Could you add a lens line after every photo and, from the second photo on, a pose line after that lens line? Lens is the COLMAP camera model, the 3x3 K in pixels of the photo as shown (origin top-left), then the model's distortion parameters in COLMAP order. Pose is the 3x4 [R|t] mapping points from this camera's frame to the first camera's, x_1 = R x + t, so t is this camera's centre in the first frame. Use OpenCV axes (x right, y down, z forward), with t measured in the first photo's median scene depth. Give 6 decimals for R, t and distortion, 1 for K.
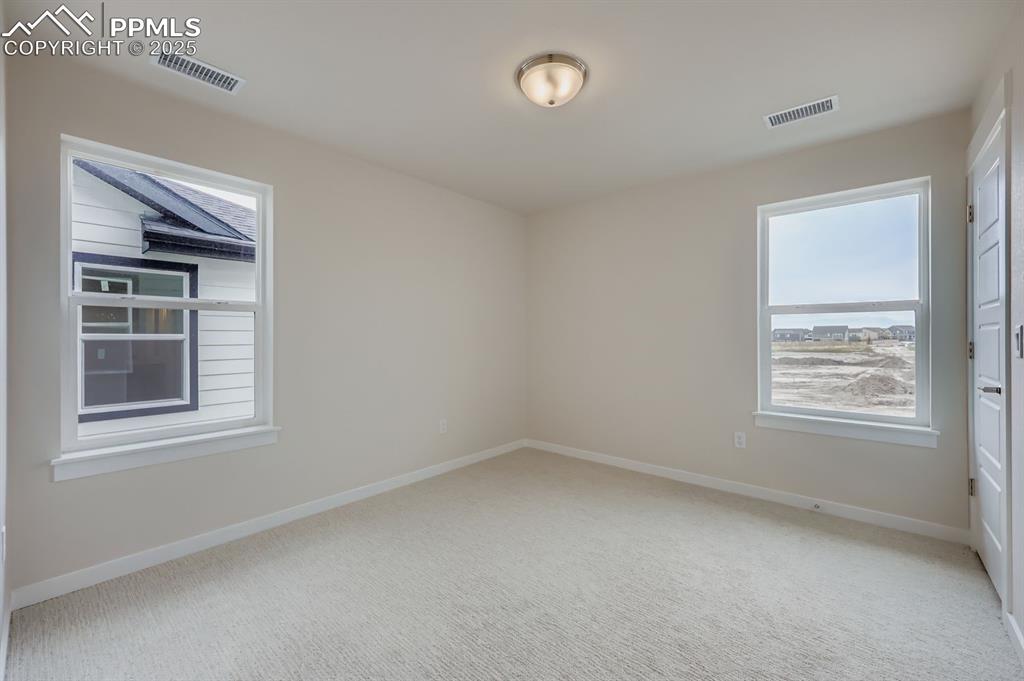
lens RADIAL K [[415.2, 0, 520.4], [0, 415.2, 337.4], [0, 0, 1]] dist [-0.000730, 0.000074]
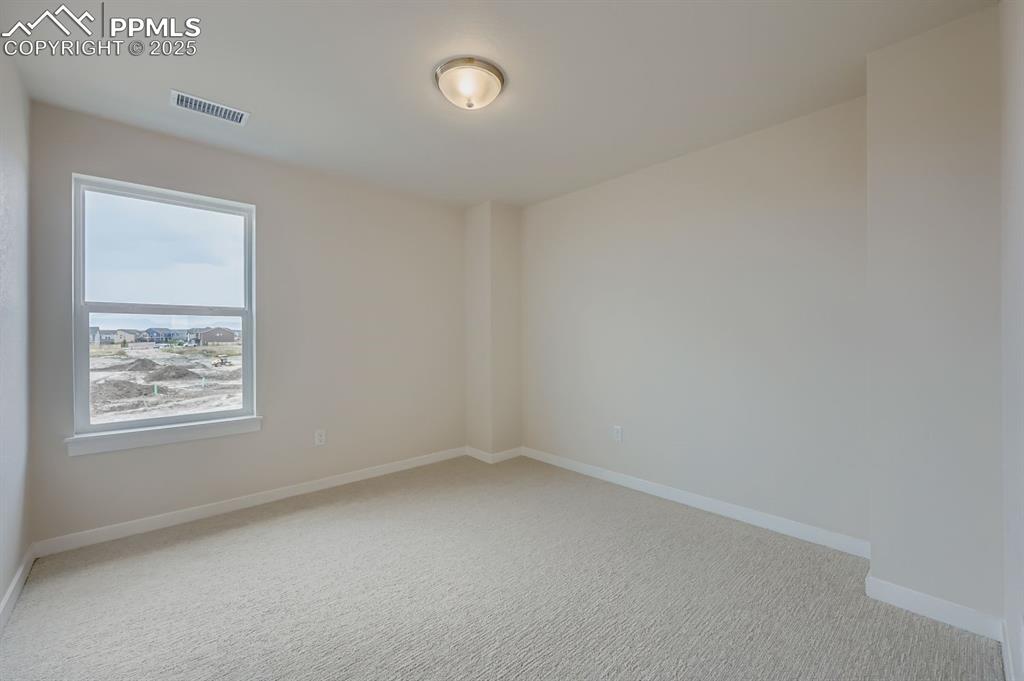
lens RADIAL K [[400.6, 0, 512.0], [0, 400.6, 340.5], [0, 0, 1]] dist [0.034612, 0.000111]
pose [[0.979232, -0.005078, -0.202681, 1.910381], [0.007227, 0.999925, 0.009866, -0.001574], [0.202616, -0.011126, 0.979195, 0.238536]]
